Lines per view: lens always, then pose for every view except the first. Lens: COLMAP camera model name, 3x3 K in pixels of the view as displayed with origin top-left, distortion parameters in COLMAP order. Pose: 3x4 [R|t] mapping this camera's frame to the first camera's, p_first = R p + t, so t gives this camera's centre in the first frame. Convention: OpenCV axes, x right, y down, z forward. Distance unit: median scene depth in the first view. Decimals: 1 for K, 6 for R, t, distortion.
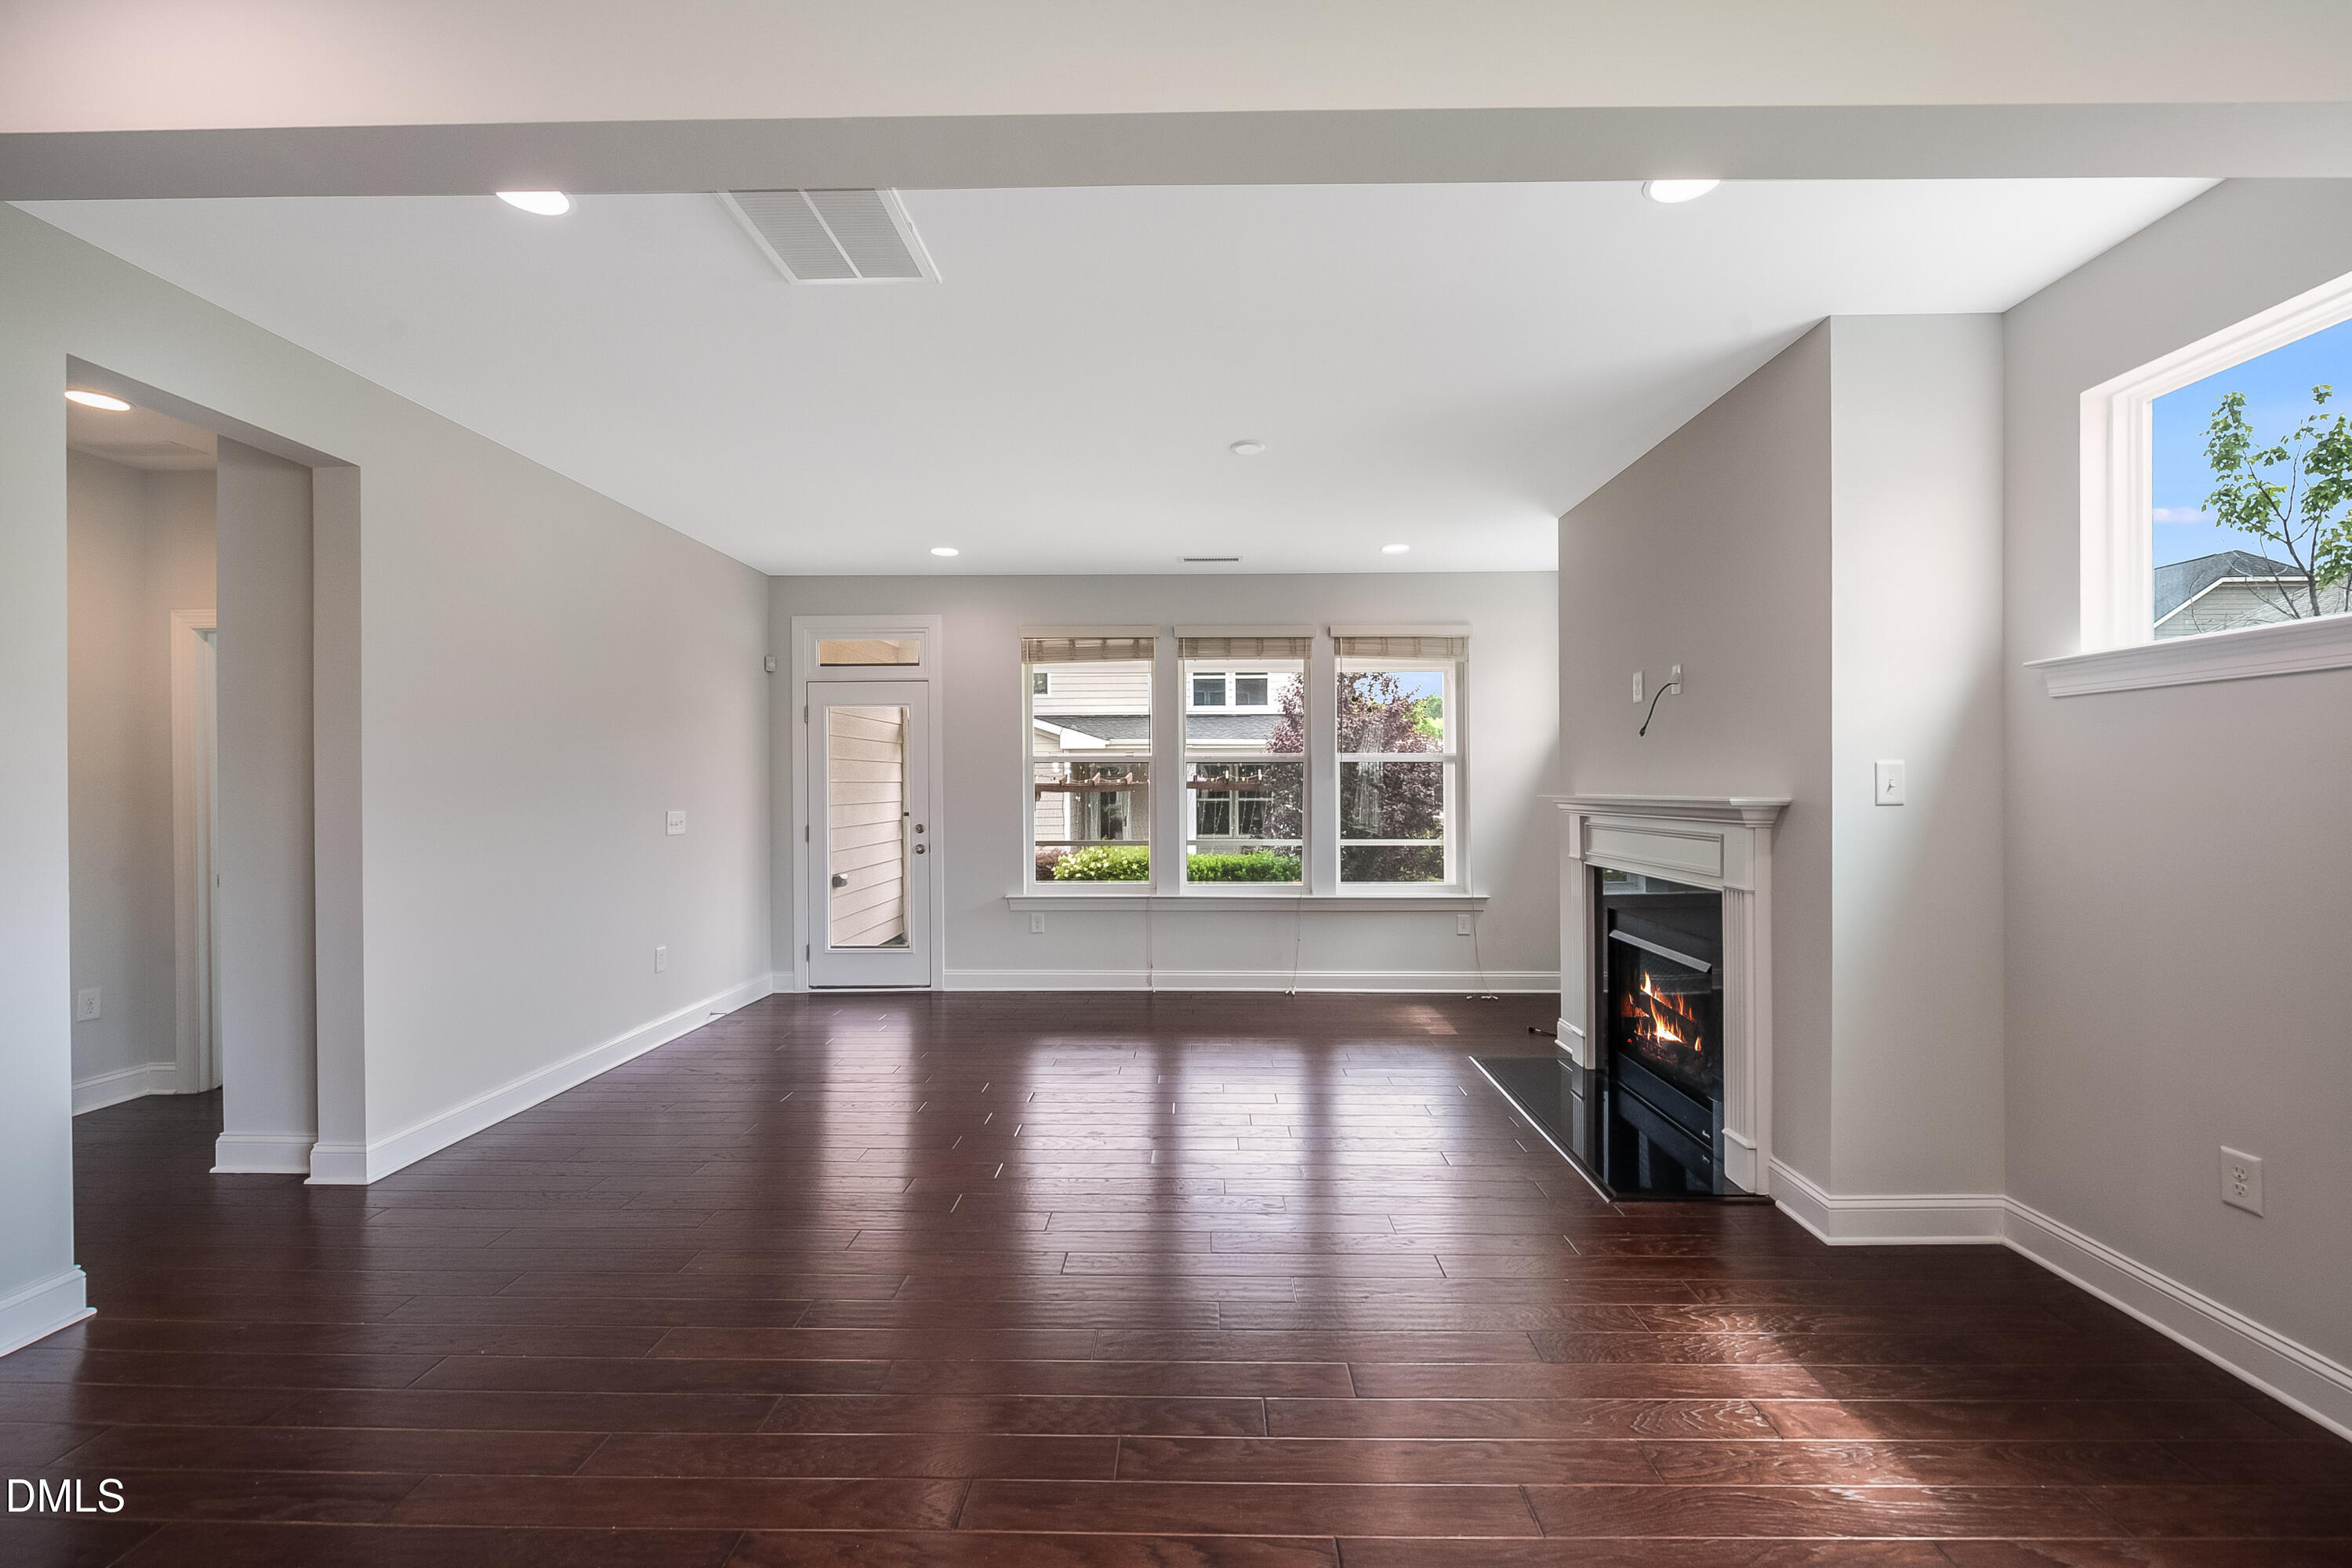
lens RADIAL K [[924.1, 0, 1199.3], [0, 924.1, 791.4], [0, 0, 1]] dist [0.001253, -0.000328]
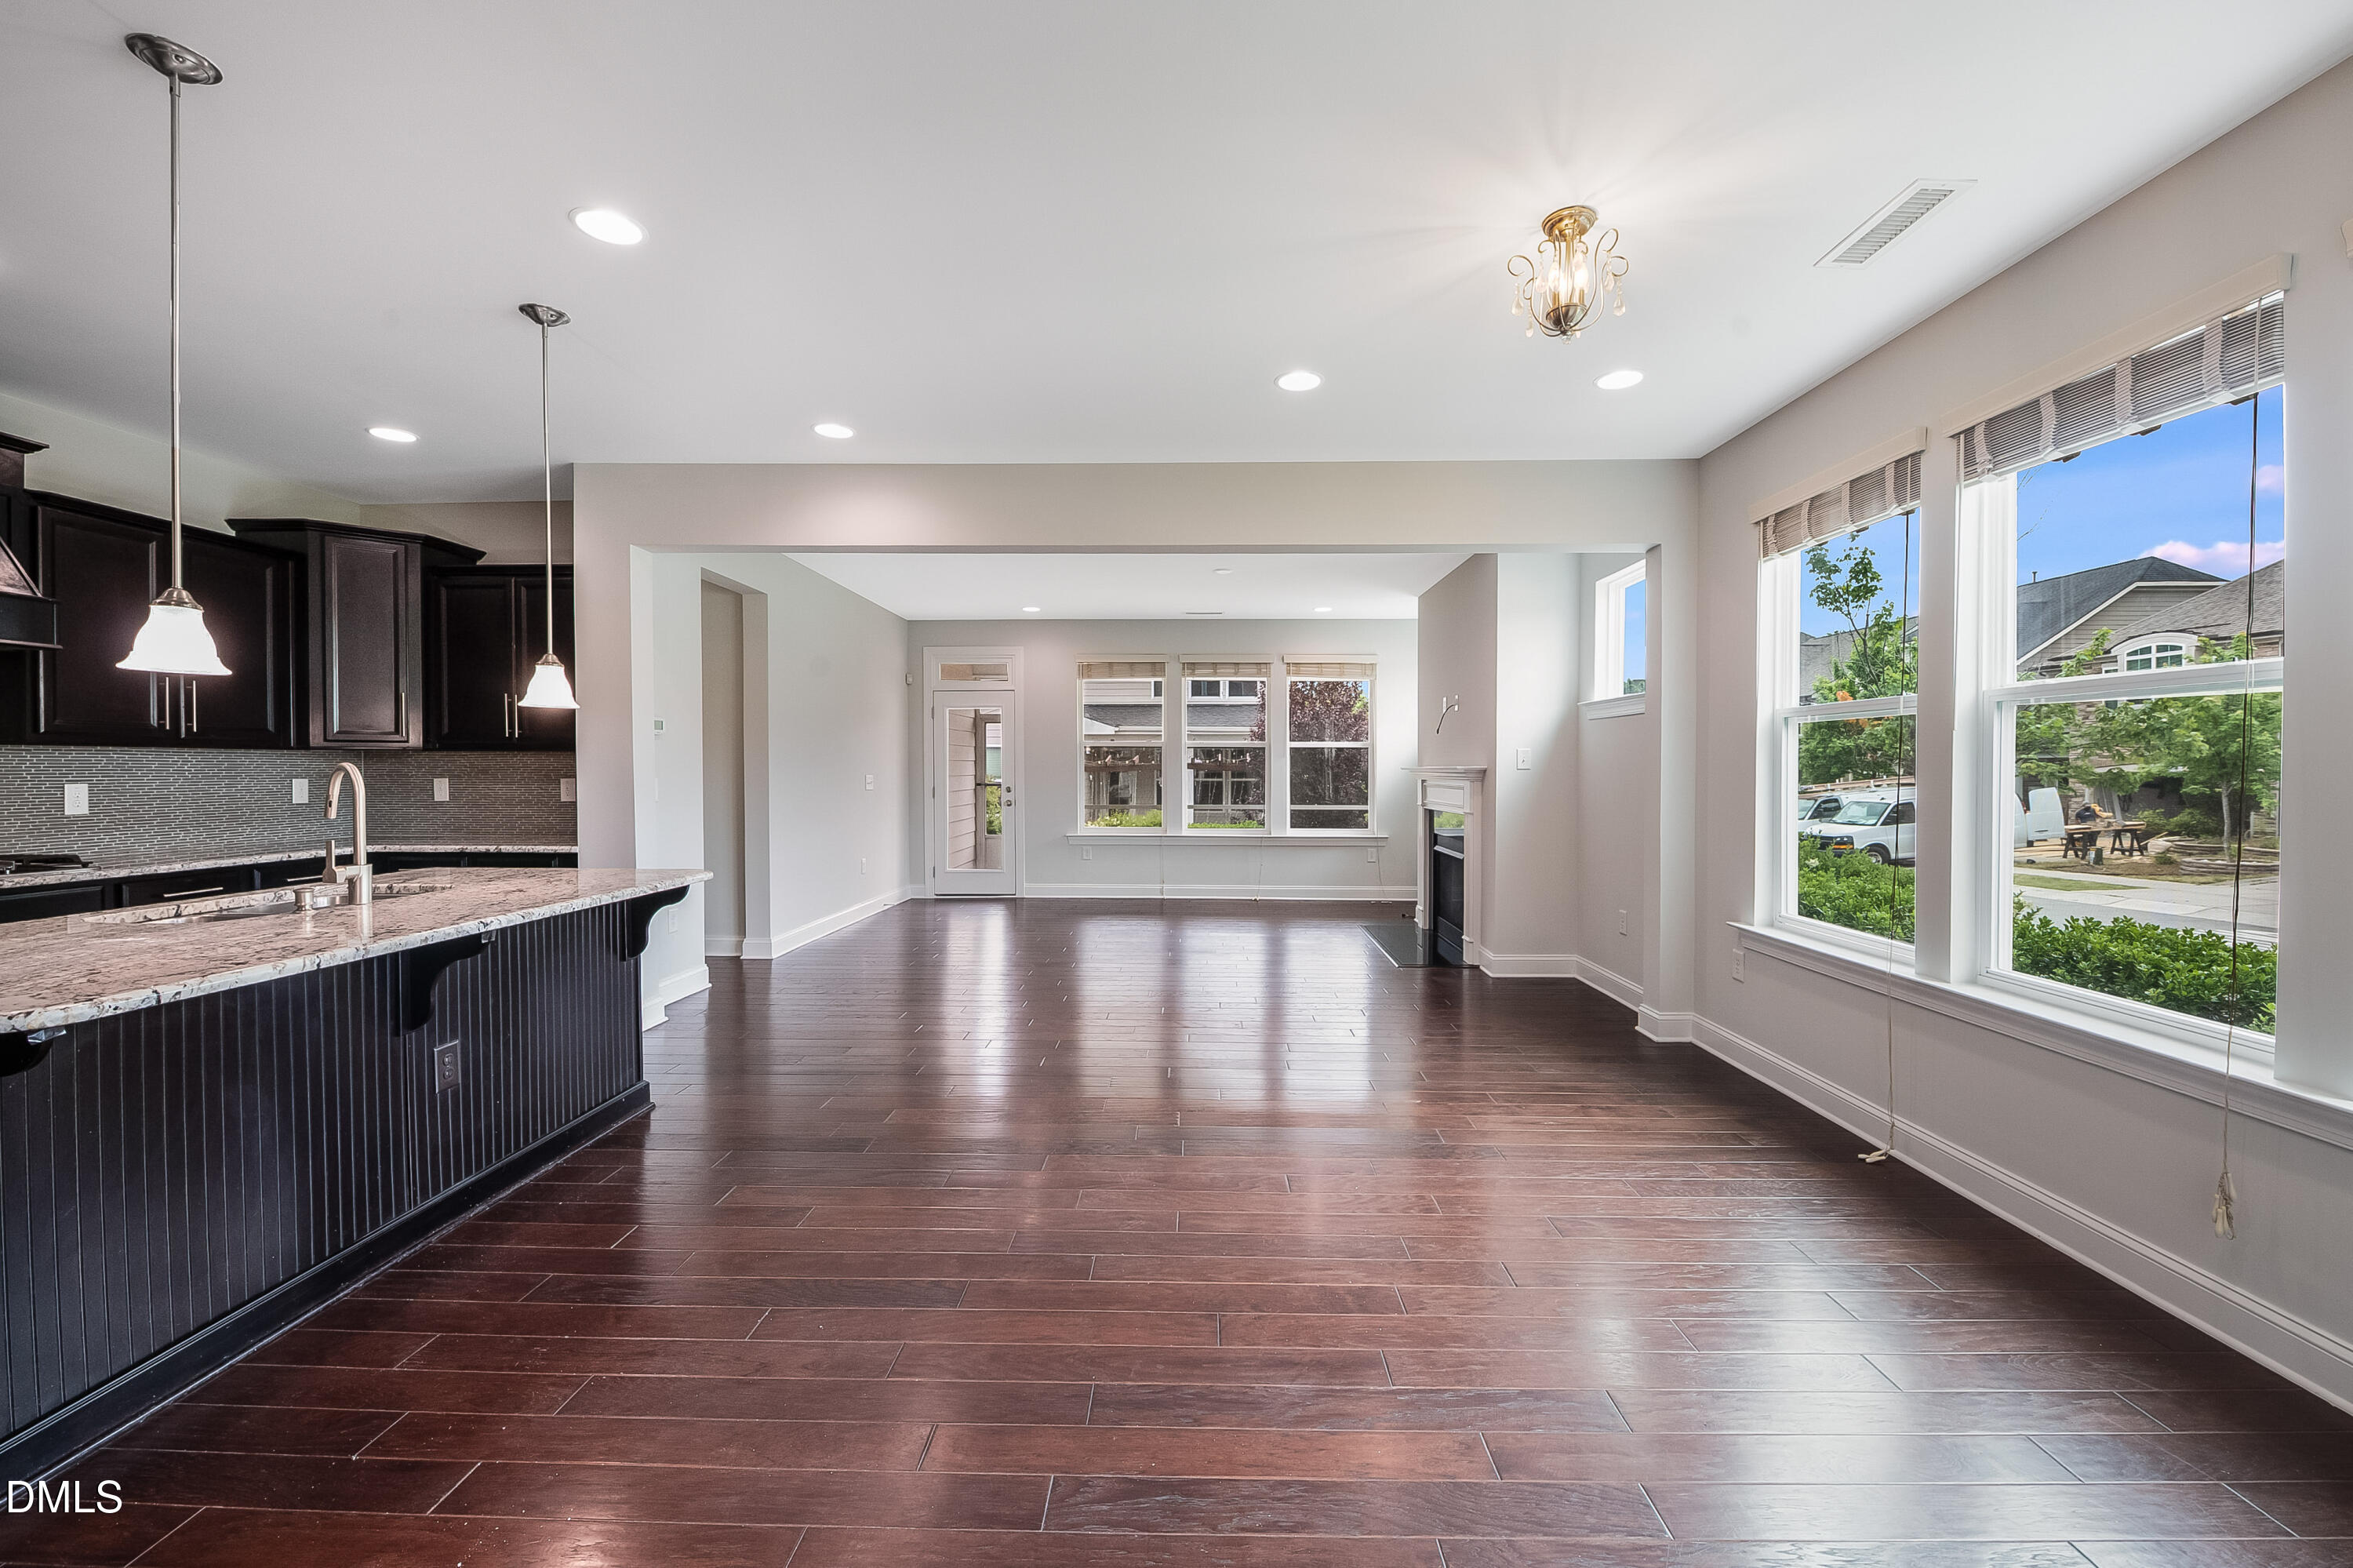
lens RADIAL K [[924.5, 0, 1164.2], [0, 924.5, 777.3], [0, 0, 1]] dist [0.001253, -0.000328]
pose [[0.999369, 0.006301, -0.034963, 0.001581], [-0.006231, 0.999978, 0.002110, 0.014608], [0.034976, -0.001891, 0.999386, -0.494165]]
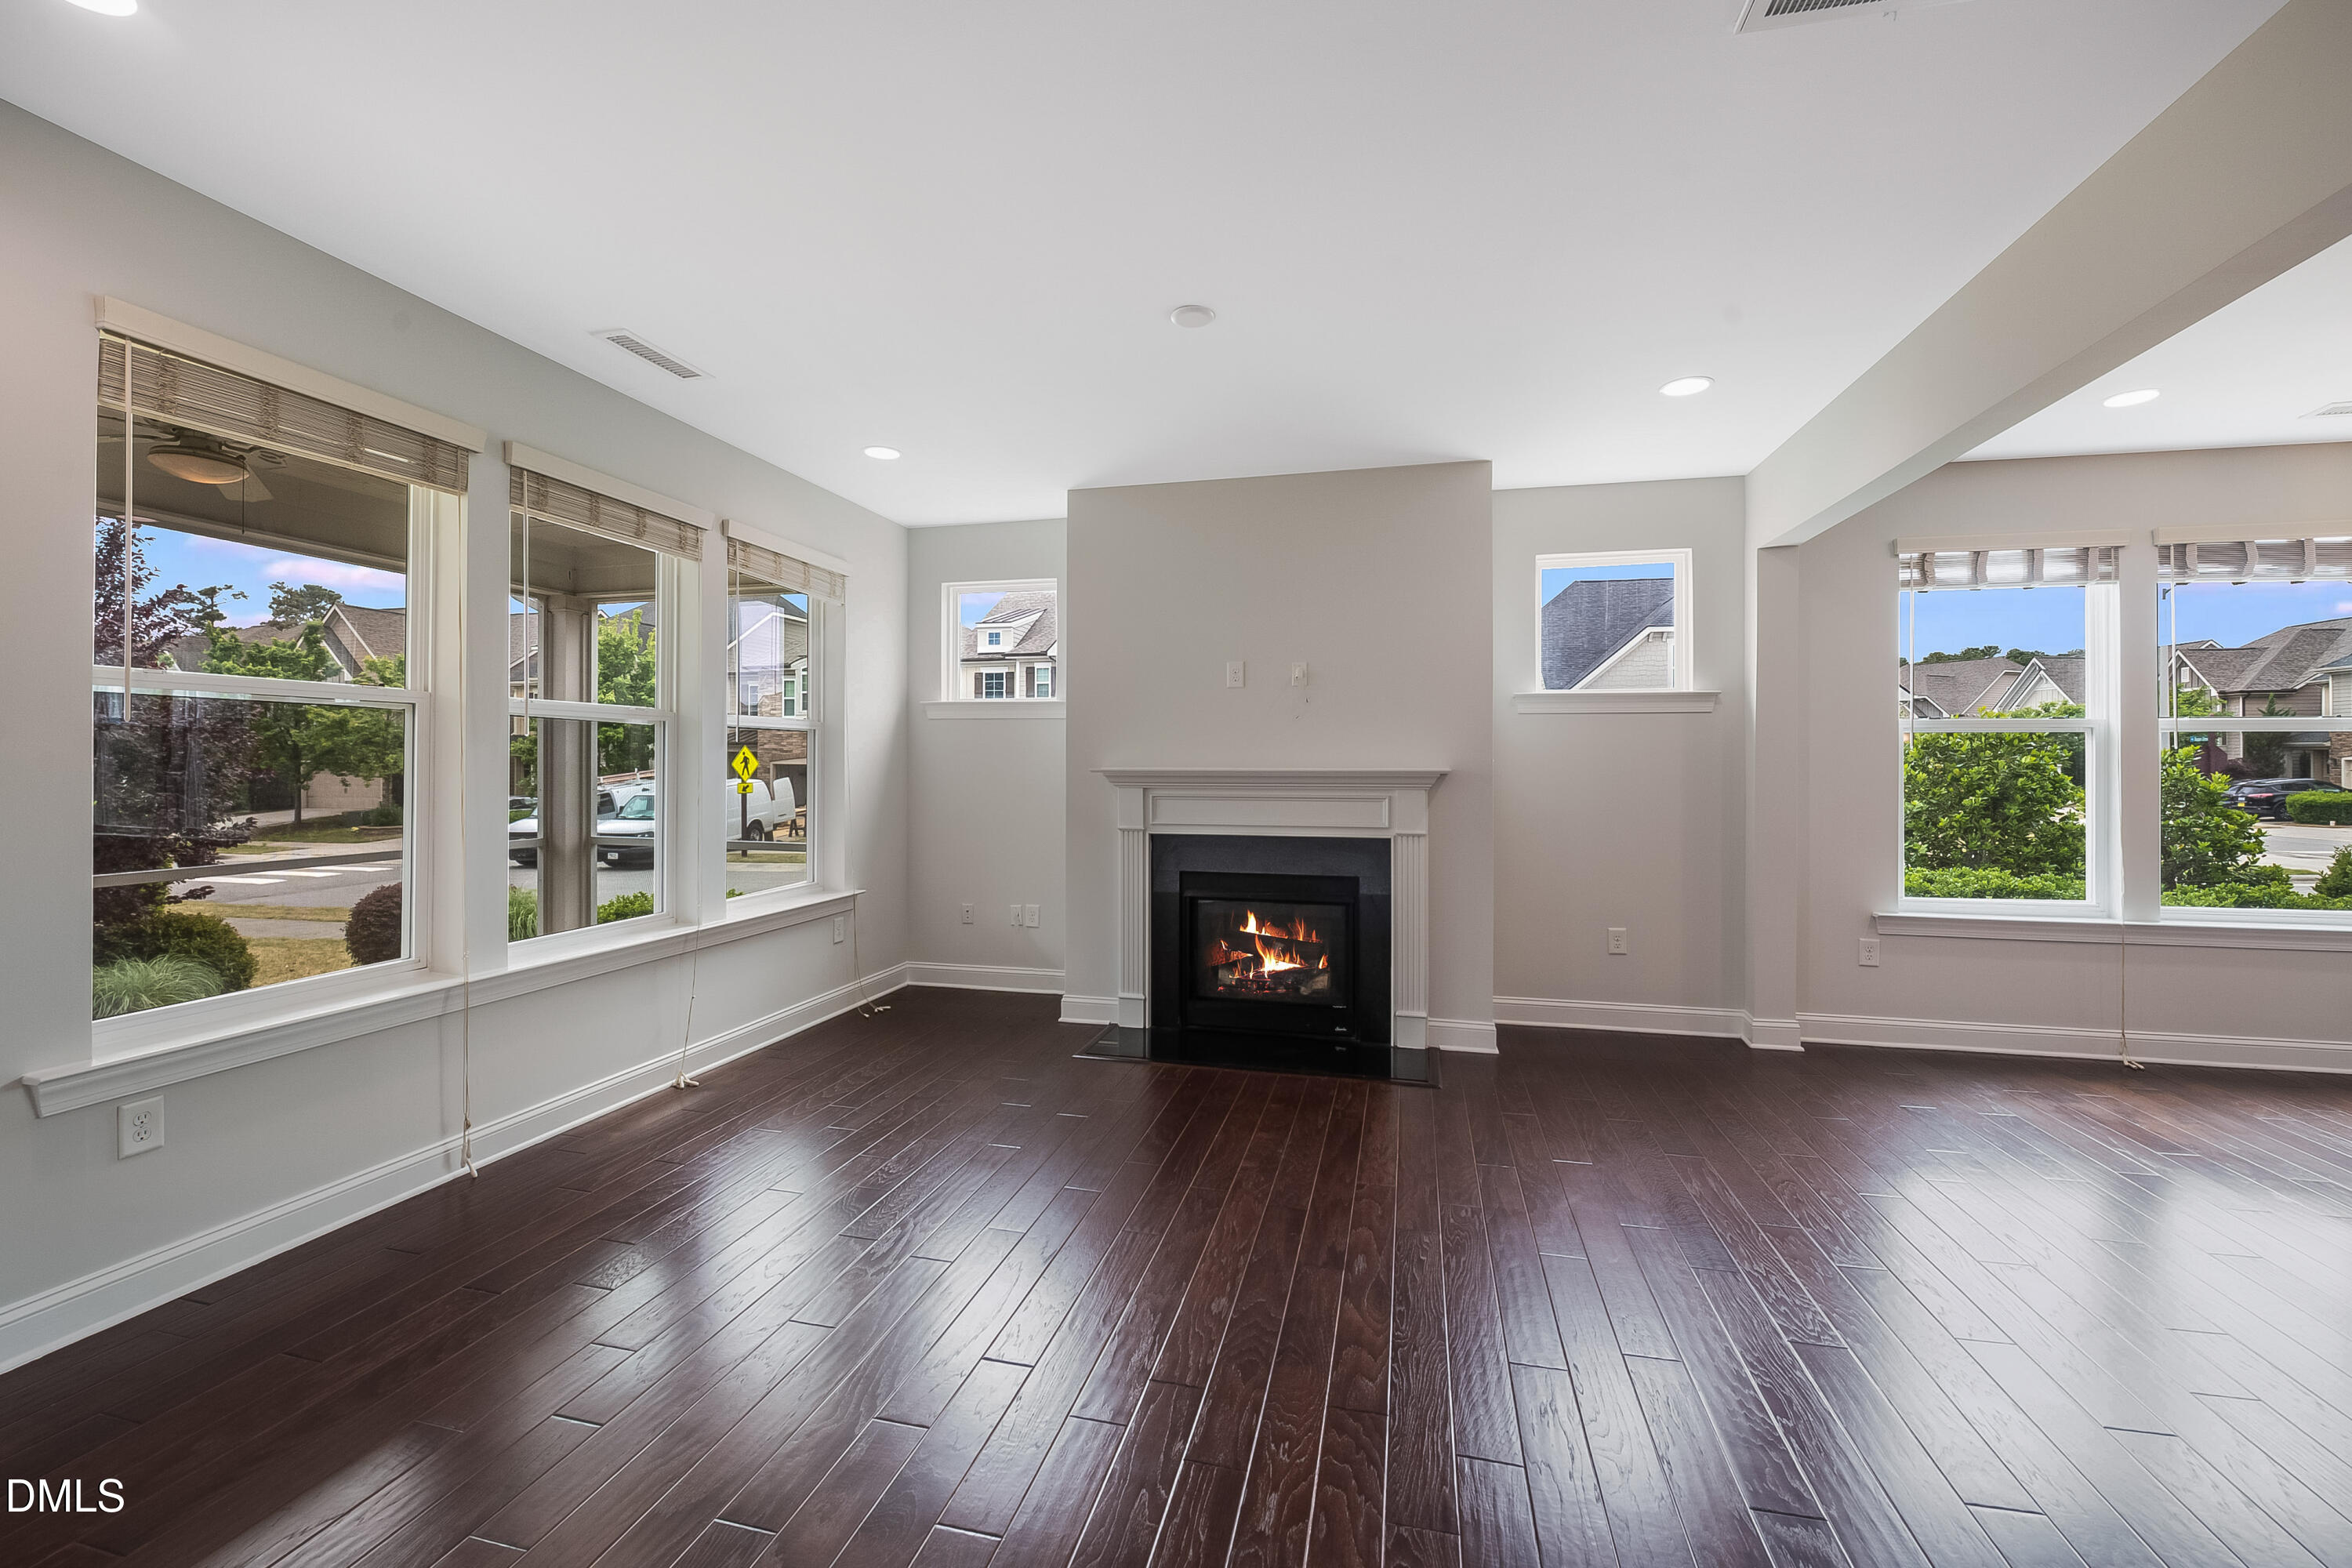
lens RADIAL K [[924.1, 0, 1177.3], [0, 924.1, 758.7], [0, 0, 1]] dist [0.001253, -0.000328]
pose [[0.233782, 0.009017, 0.972247, -0.440604], [0.000895, 0.999955, -0.009489, 0.002412], [-0.972289, 0.003088, 0.233763, 0.525198]]
